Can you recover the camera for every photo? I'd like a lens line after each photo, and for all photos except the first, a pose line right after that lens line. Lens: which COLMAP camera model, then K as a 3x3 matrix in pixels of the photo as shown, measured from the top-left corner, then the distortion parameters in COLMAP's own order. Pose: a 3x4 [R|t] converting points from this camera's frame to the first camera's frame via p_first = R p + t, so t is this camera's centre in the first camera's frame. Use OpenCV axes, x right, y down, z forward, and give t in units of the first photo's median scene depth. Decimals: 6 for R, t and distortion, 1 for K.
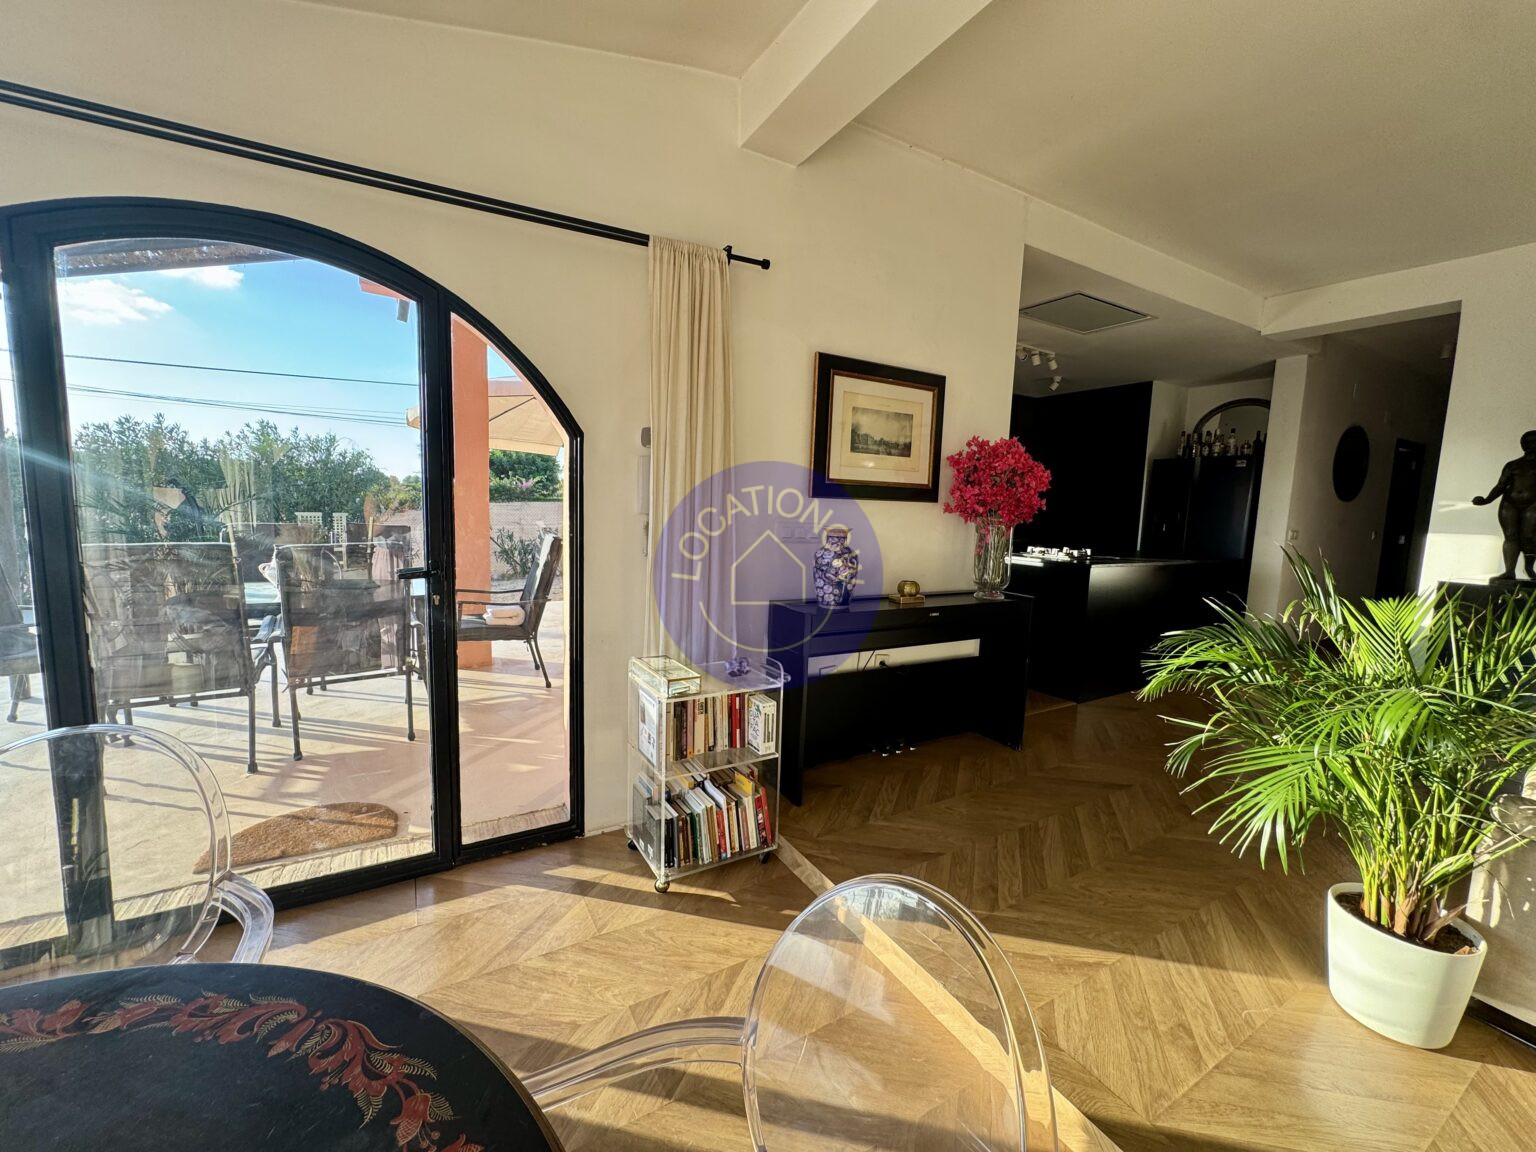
lens RADIAL K [[612.8, 0, 764.0], [0, 612.8, 574.6], [0, 0, 1]] dist [-0.006456, 0.001430]
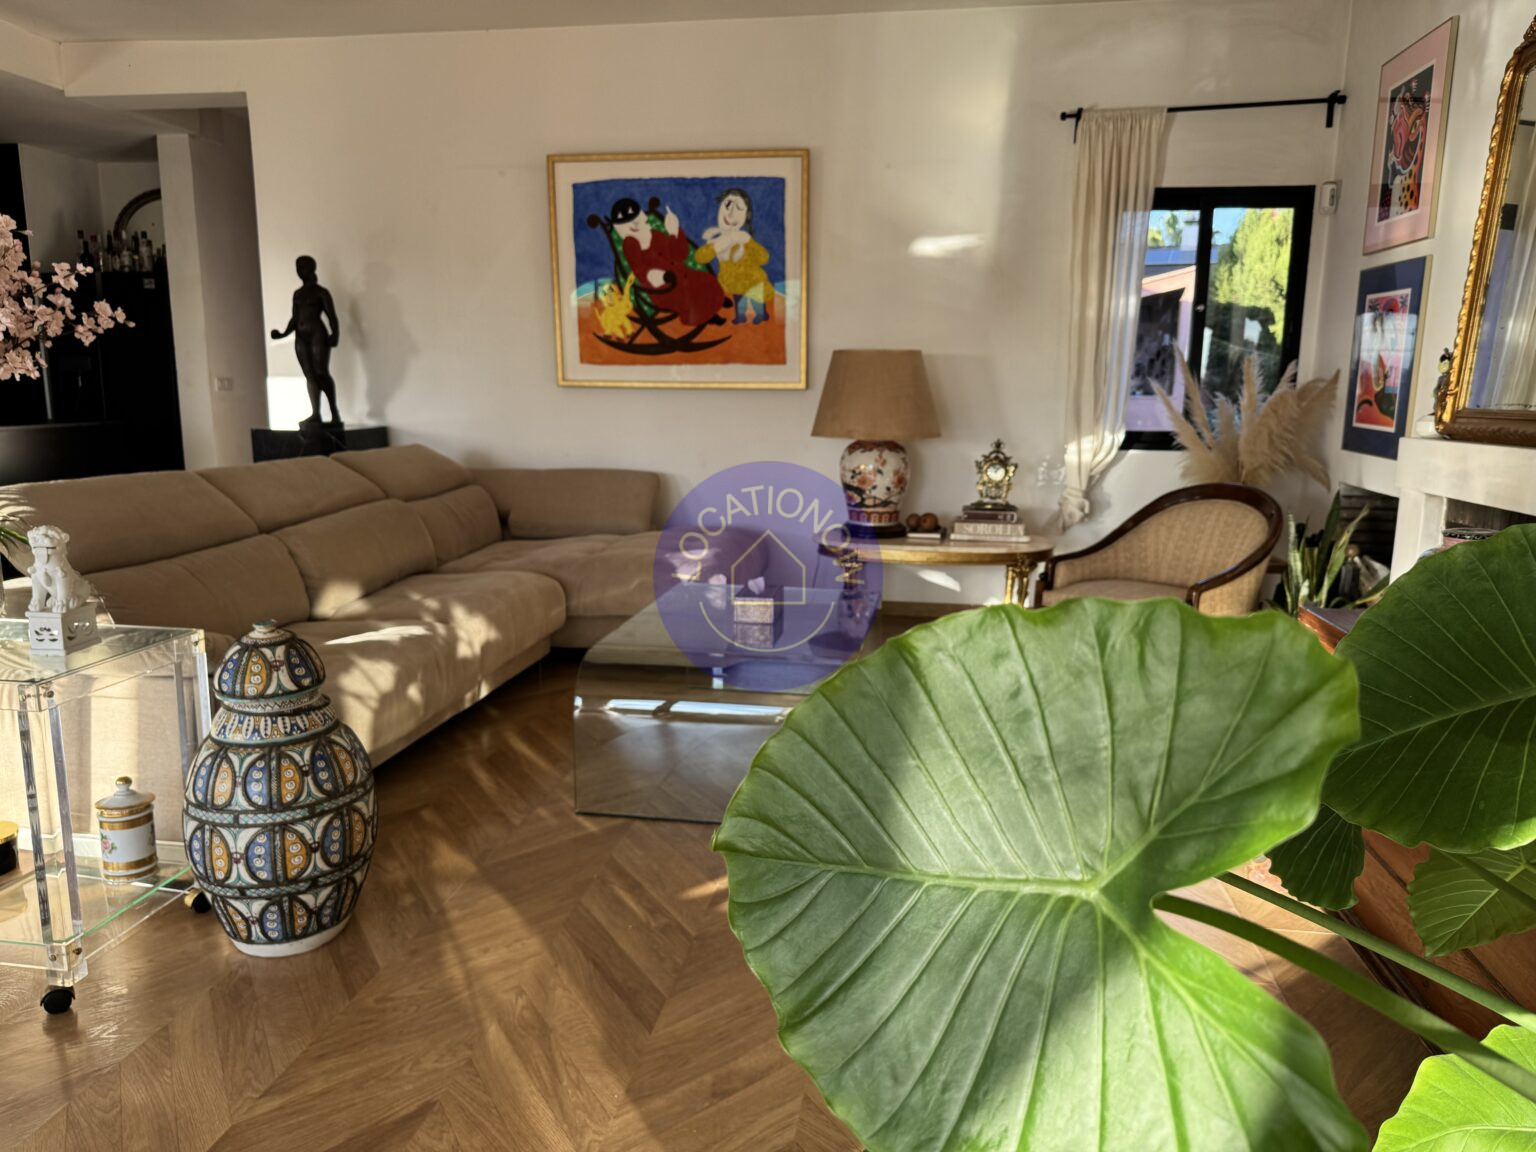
lens RADIAL K [[1074.0, 0, 772.3], [0, 1074.0, 601.9], [0, 0, 1]] dist [0.075226, -0.104863]
pose [[0.624846, -0.184168, 0.758716, 0.430015], [0.099277, 0.982634, 0.156761, 0.100099], [-0.774411, -0.022629, 0.632278, -0.673061]]
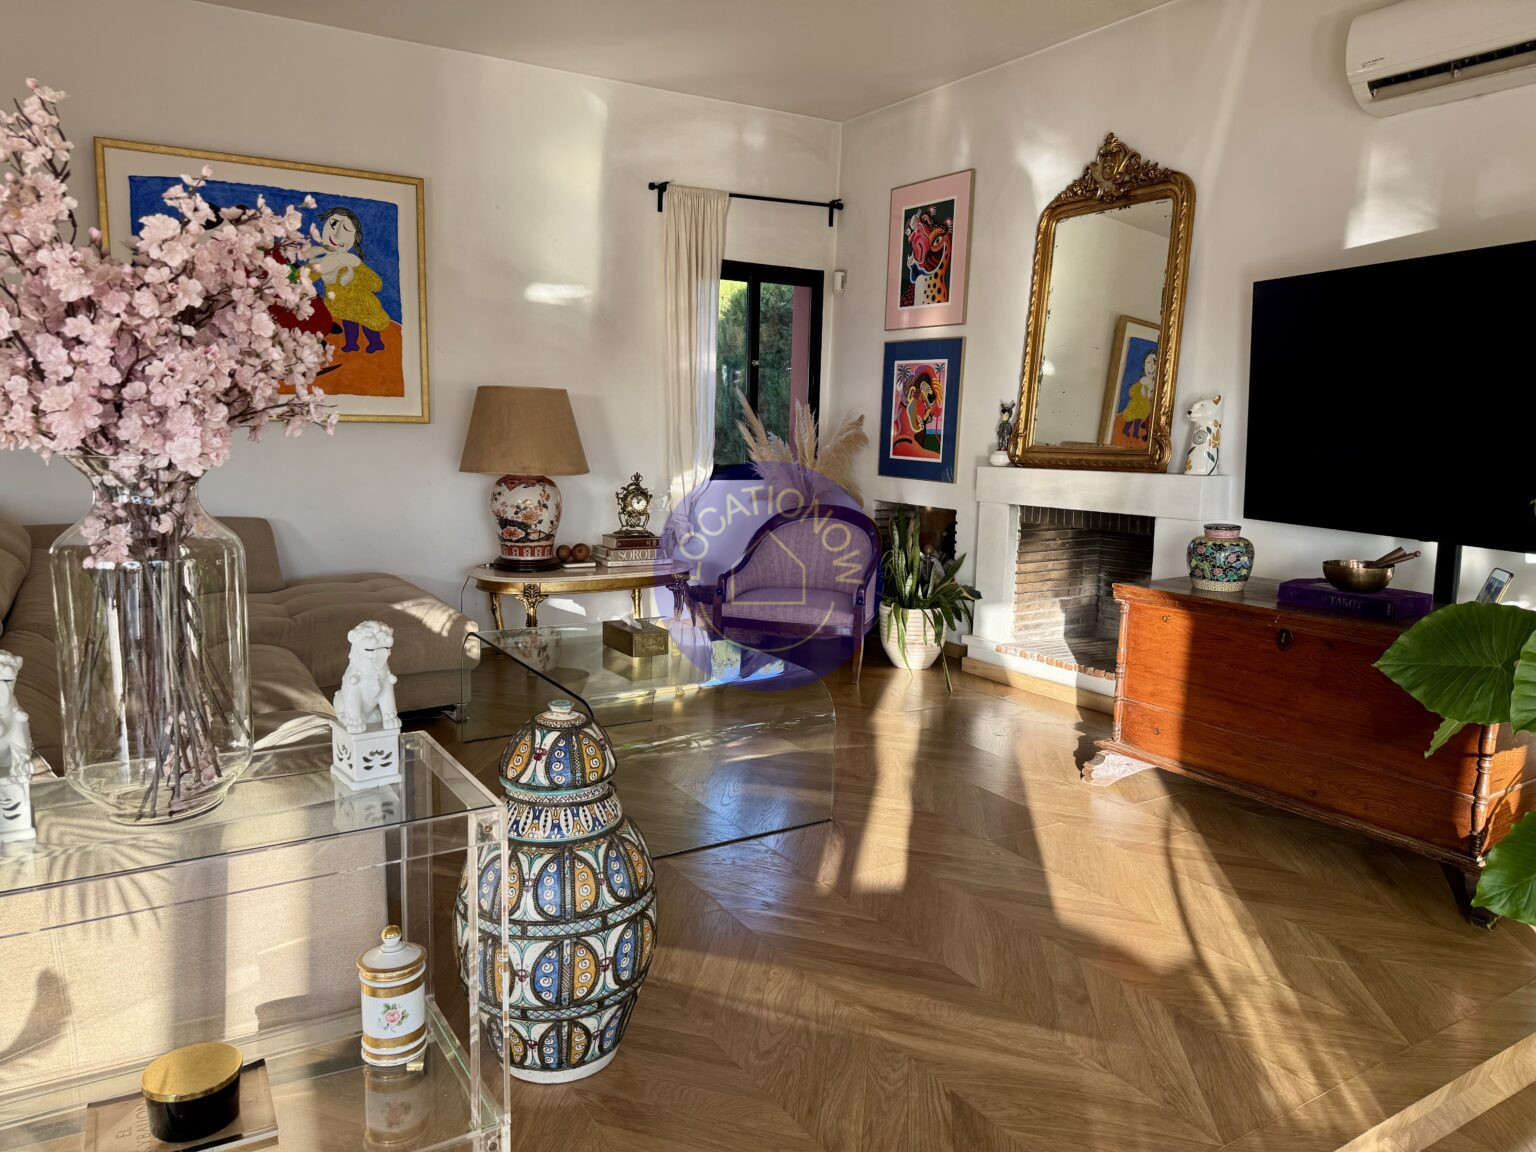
lens RADIAL K [[1074.0, 0, 767.3], [0, 1074.0, 588.7], [0, 0, 1]] dist [0.075226, -0.104863]
pose [[-0.033910, -0.190551, 0.981091, 0.121390], [0.088292, 0.977247, 0.192856, 0.007130], [-0.995517, 0.093162, -0.016315, -0.035148]]
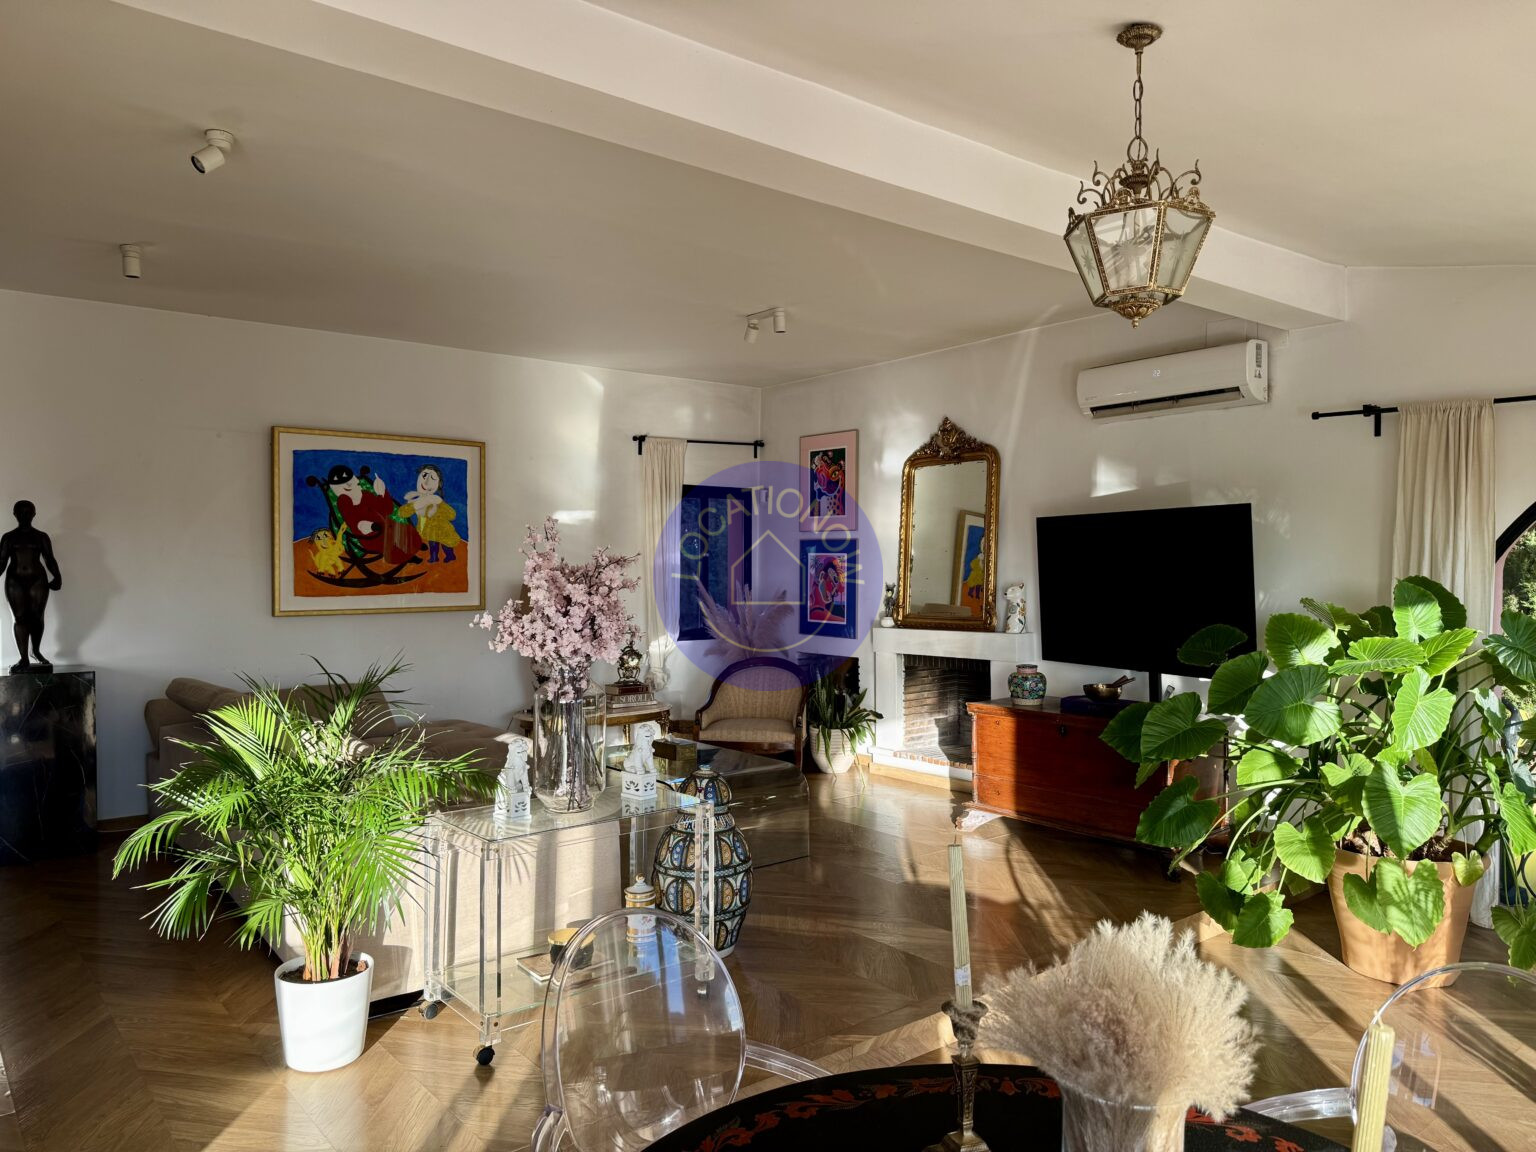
lens RADIAL K [[1074.0, 0, 769.7], [0, 1074.0, 587.5], [0, 0, 1]] dist [0.075226, -0.104863]
pose [[-0.160969, -0.053454, 0.985511, -0.595005], [0.106056, 0.991814, 0.071118, -0.121918], [-0.981245, 0.115967, -0.153982, 0.198255]]
